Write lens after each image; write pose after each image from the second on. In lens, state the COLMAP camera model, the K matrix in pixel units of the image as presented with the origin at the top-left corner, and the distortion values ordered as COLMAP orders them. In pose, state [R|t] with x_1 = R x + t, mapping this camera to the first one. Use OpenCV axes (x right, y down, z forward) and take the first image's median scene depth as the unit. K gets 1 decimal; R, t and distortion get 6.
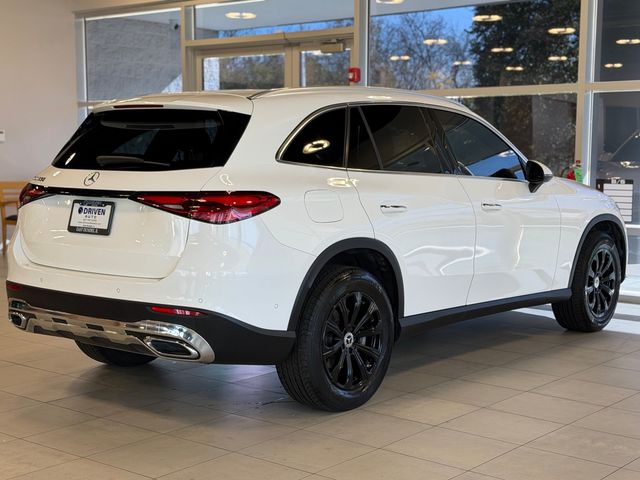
lens RADIAL K [[1031.4, 0, 323.6], [0, 1031.4, 238.6], [0, 0, 1]] dist [0.002429, 0.000000]
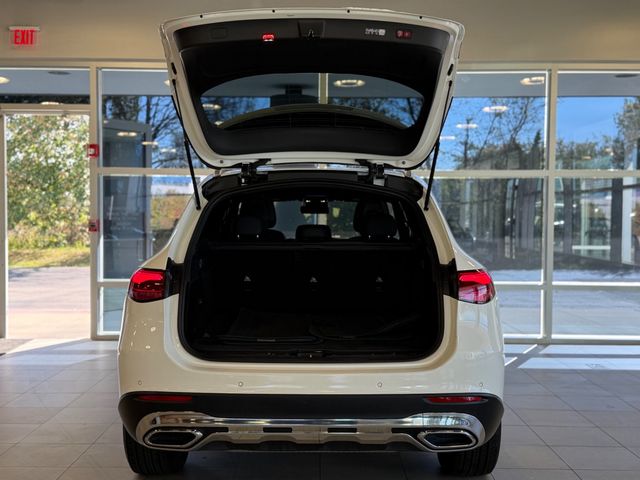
lens RADIAL K [[792.9, 0, 320.2], [0, 792.9, 241.1], [0, 0, 1]] dist [0.129012, 0.000000]
pose [[0.787598, -0.025257, 0.615671, -0.640962], [0.057950, 0.997767, -0.033201, -0.053362], [-0.613458, 0.061827, 0.787303, 0.450279]]
